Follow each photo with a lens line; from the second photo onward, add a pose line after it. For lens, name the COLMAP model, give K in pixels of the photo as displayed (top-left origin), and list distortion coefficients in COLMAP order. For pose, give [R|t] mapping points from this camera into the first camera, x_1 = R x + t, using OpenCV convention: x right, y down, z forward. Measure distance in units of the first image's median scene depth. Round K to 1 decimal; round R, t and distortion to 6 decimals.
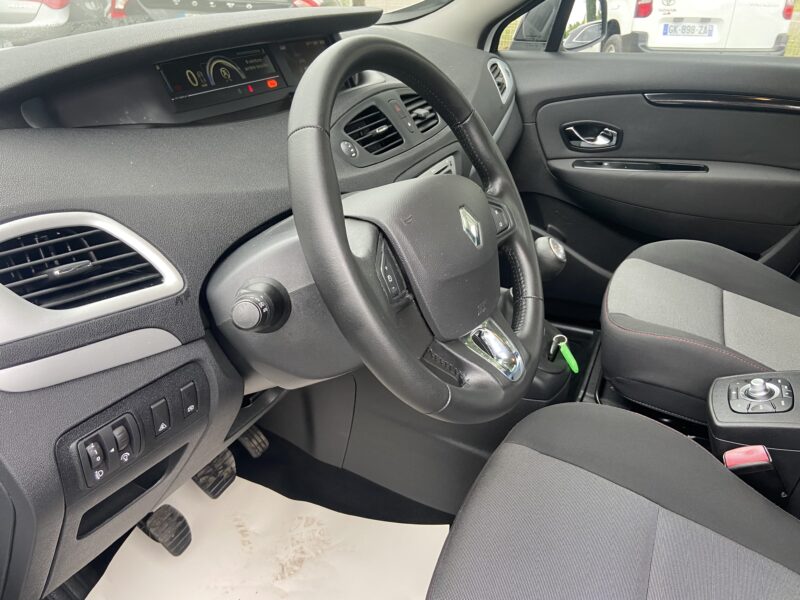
lens RADIAL K [[596.0, 0, 400.0], [0, 596.0, 300.0], [0, 0, 1]] dist [0.120188, -0.157172]
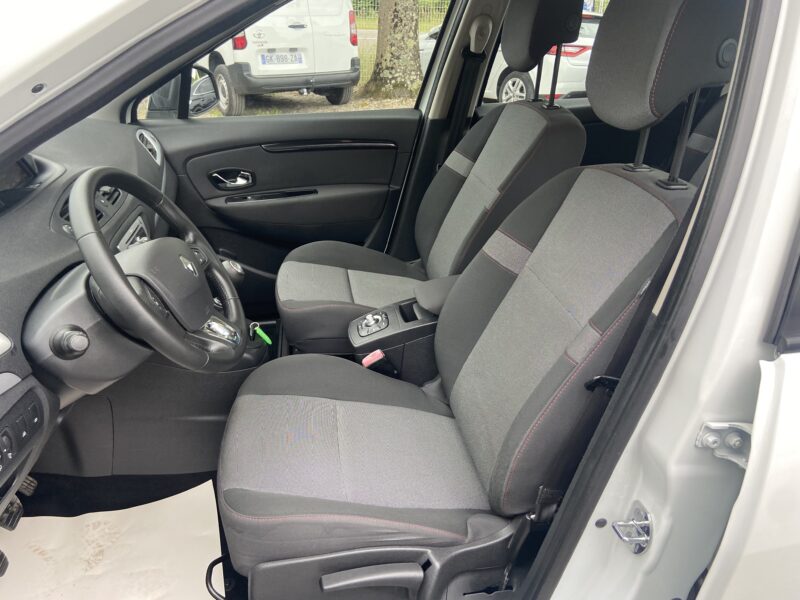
lens RADIAL K [[596.0, 0, 400.0], [0, 596.0, 300.0], [0, 0, 1]] dist [0.120188, -0.157172]
pose [[0.833731, -0.246791, 0.493950, -0.146111], [0.258185, 0.964983, 0.046346, 0.028694], [-0.488091, 0.088890, 0.868254, -0.455662]]
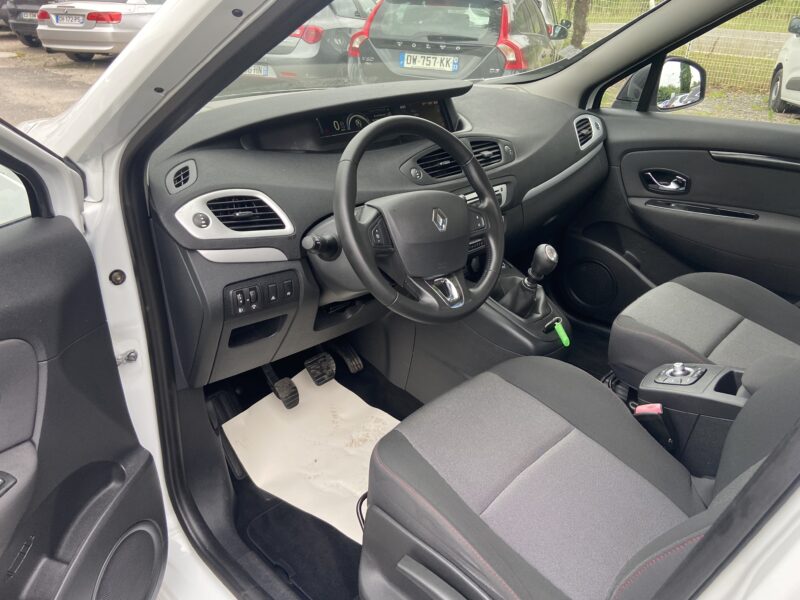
lens RADIAL K [[599.4, 0, 419.3], [0, 599.4, 295.1], [0, 0, 1]] dist [0.118601, -0.157580]
pose [[0.947495, 0.143420, -0.285803, 0.350137], [-0.156875, 0.987311, -0.024627, 0.091509], [0.278645, 0.068169, 0.957972, -0.434709]]
